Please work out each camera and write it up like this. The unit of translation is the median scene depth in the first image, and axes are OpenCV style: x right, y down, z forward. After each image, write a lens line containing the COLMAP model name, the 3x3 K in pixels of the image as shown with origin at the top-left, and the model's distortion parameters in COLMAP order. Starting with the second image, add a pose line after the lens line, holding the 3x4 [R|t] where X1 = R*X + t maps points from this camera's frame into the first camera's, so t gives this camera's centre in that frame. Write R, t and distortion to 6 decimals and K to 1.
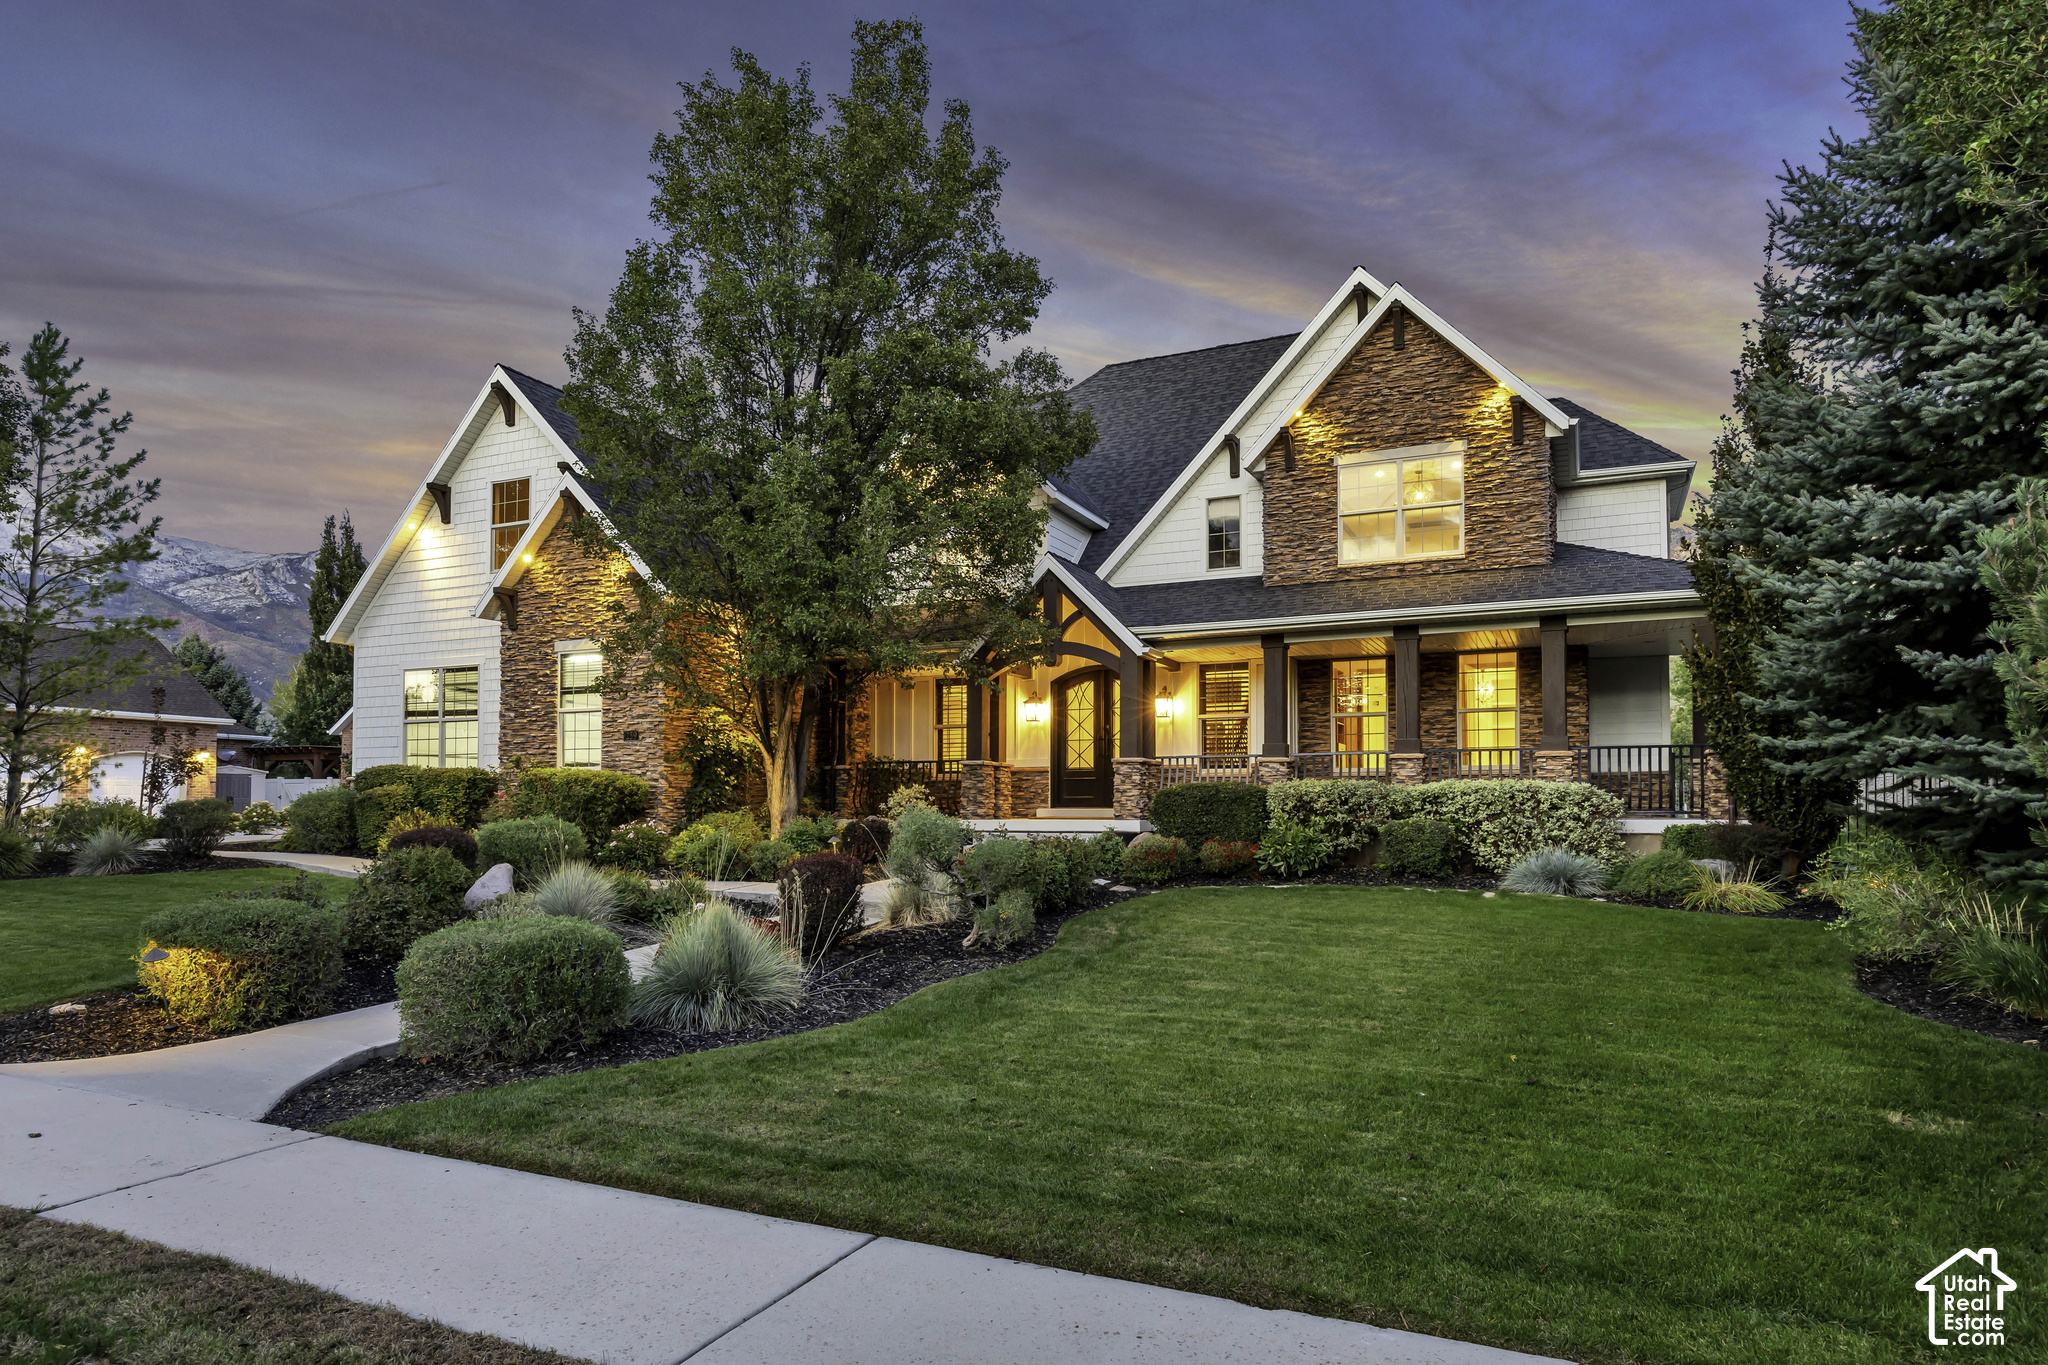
lens RADIAL K [[1162.2, 0, 1024.0], [0, 1162.2, 682.5], [0, 0, 1]] dist [-0.002183, -0.000190]
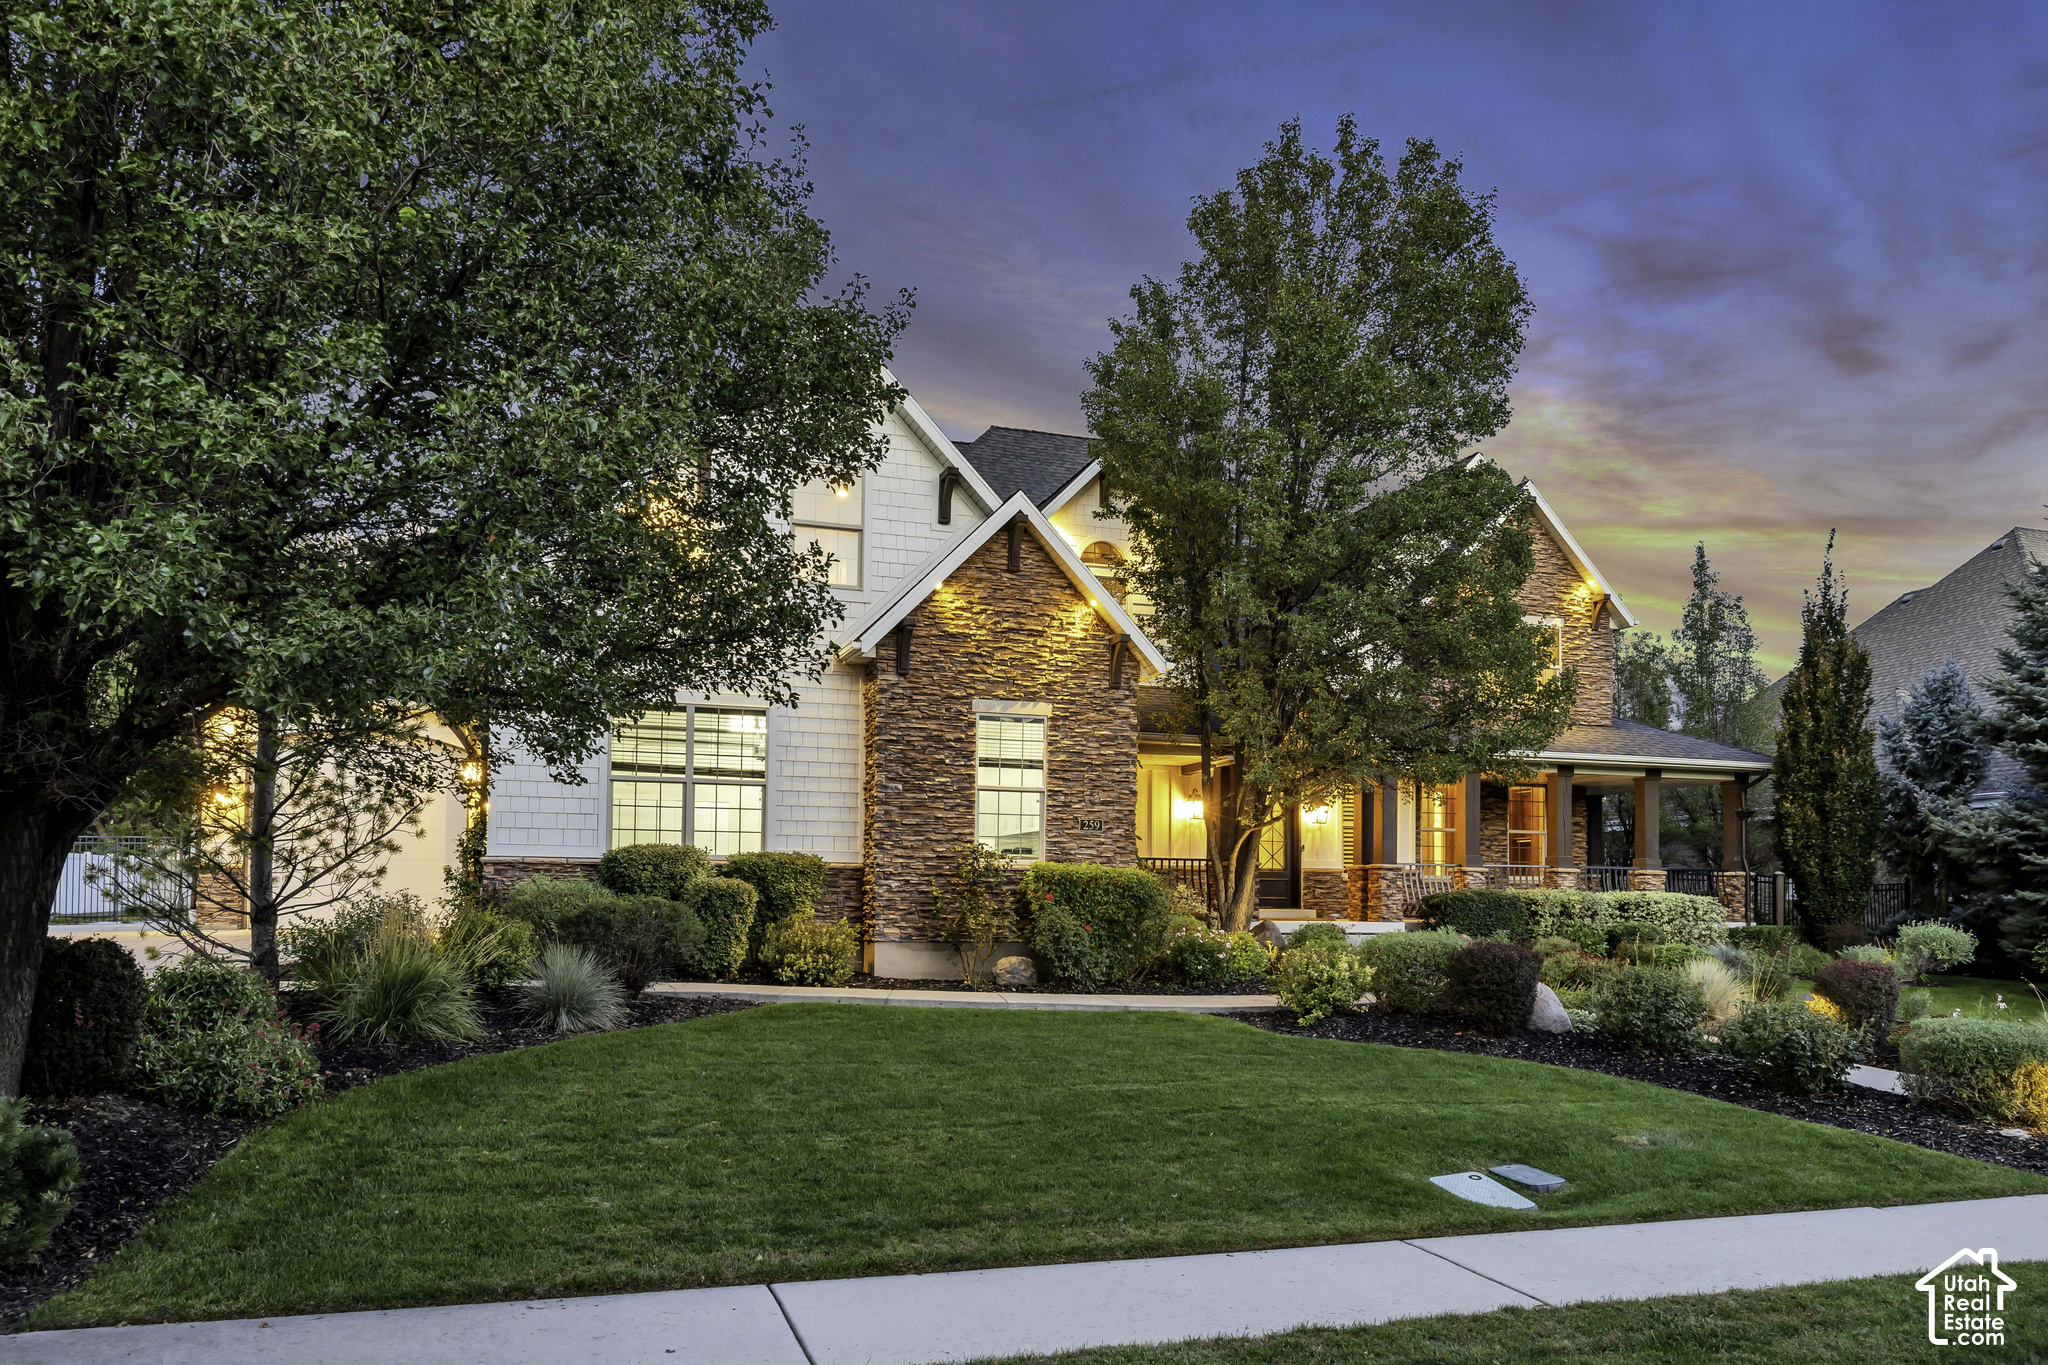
lens RADIAL K [[1311.8, 0, 1023.6], [0, 1311.8, 725.0], [0, 0, 1]] dist [0.053864, 0.000138]
pose [[0.736669, 0.093680, 0.669733, -0.979311], [-0.085593, 0.995310, -0.045074, 0.019966], [-0.670815, -0.024120, 0.741232, 0.319089]]
